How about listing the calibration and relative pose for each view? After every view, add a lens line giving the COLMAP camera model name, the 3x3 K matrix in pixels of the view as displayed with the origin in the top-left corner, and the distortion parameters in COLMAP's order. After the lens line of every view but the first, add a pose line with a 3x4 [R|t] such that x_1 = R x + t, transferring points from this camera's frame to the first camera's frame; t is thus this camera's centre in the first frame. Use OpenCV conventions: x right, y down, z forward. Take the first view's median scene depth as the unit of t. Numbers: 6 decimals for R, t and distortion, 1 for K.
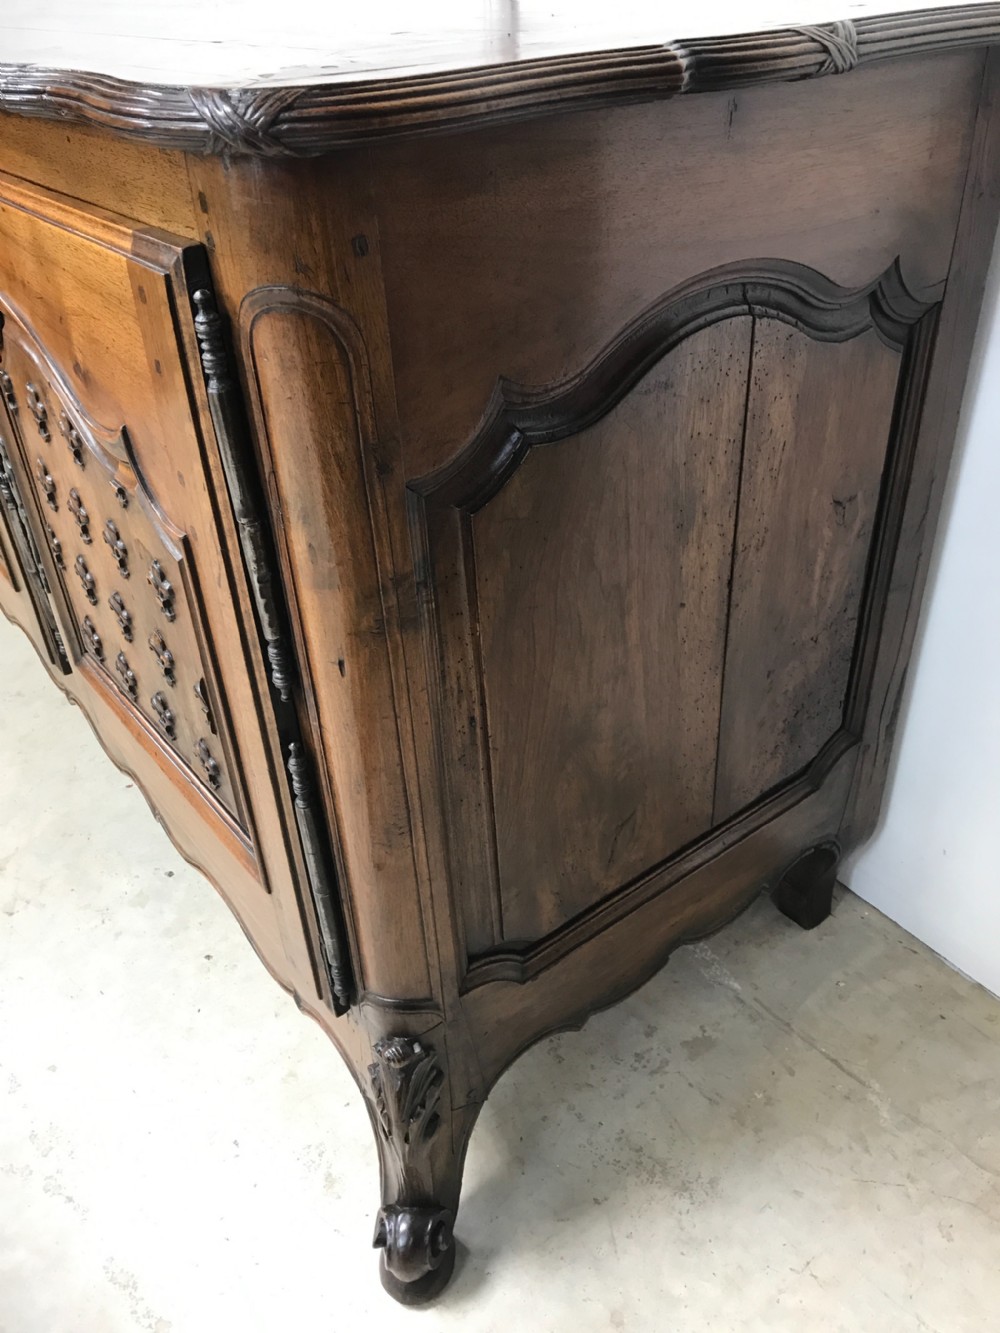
lens RADIAL K [[1101.1, 0, 510.9], [0, 1101.1, 679.1], [0, 0, 1]] dist [0.005189, -0.034193]
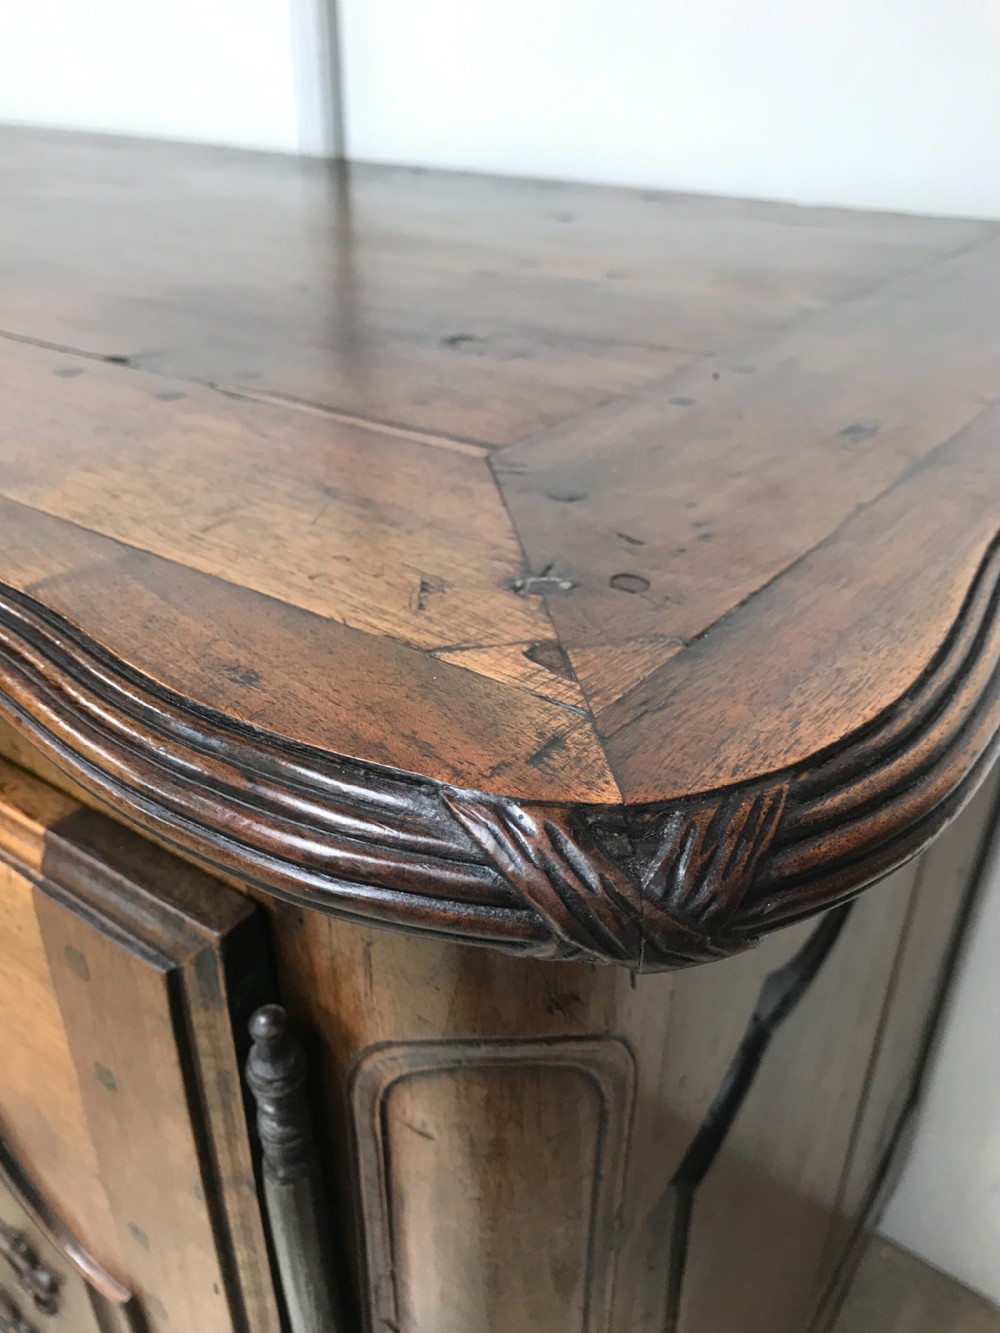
lens RADIAL K [[1101.1, 0, 492.4], [0, 1101.1, 671.0], [0, 0, 1]] dist [0.005189, -0.034193]
pose [[0.960901, -0.091072, 0.261485, -0.286375], [0.116621, 0.989628, -0.083884, -0.422757], [-0.251134, 0.111099, 0.961555, 0.521736]]
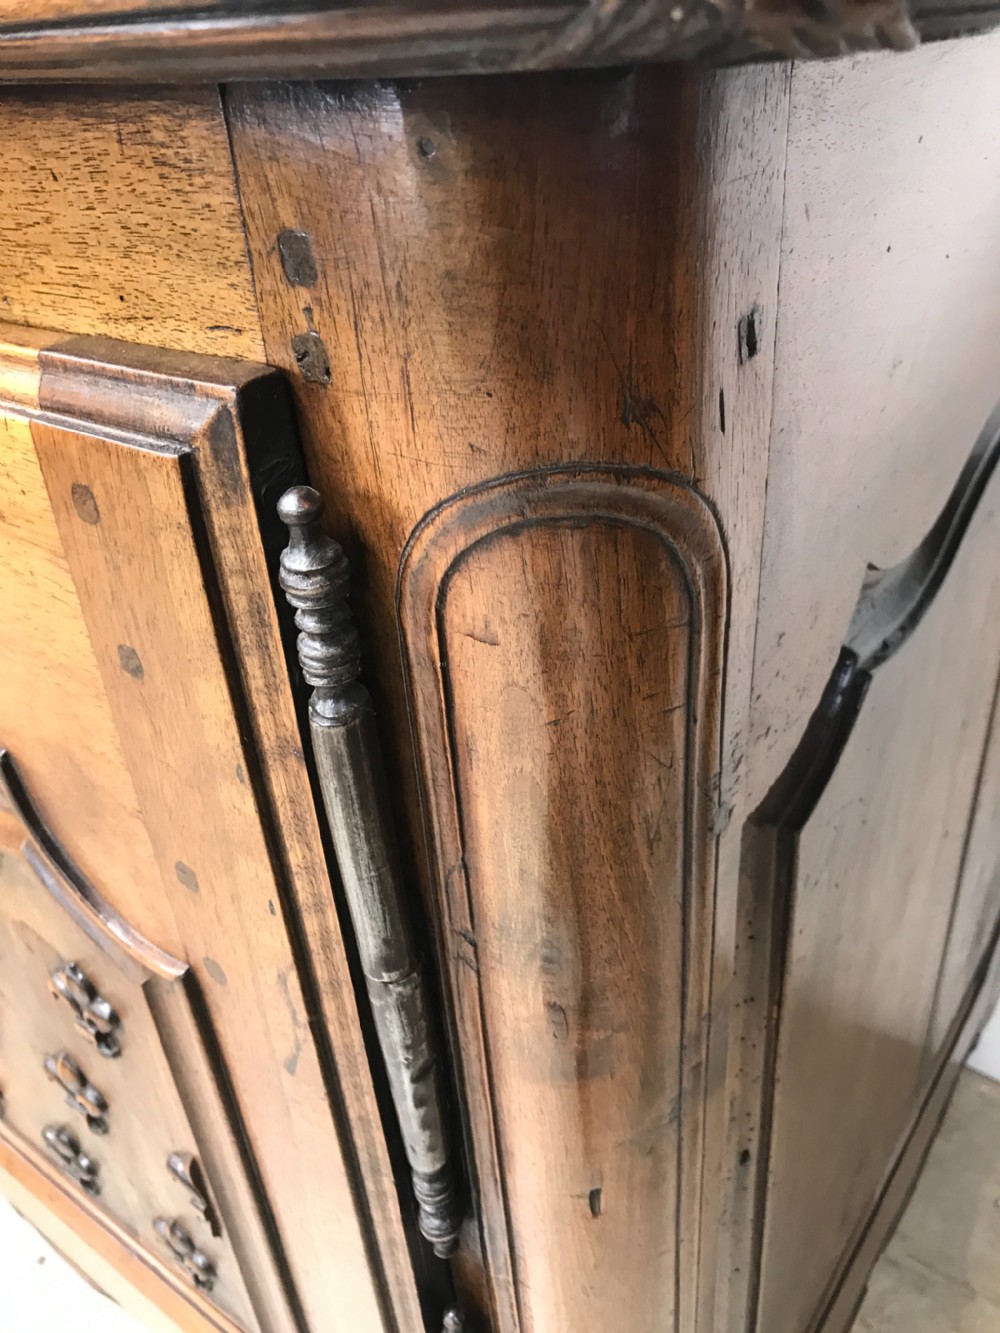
lens RADIAL K [[1101.1, 0, 507.6], [0, 1101.1, 658.7], [0, 0, 1]] dist [0.005189, -0.034193]
pose [[0.962296, -0.158754, 0.220870, -0.292965], [0.172320, 0.984083, -0.043443, -0.257420], [-0.210457, 0.079866, 0.974335, 0.599053]]
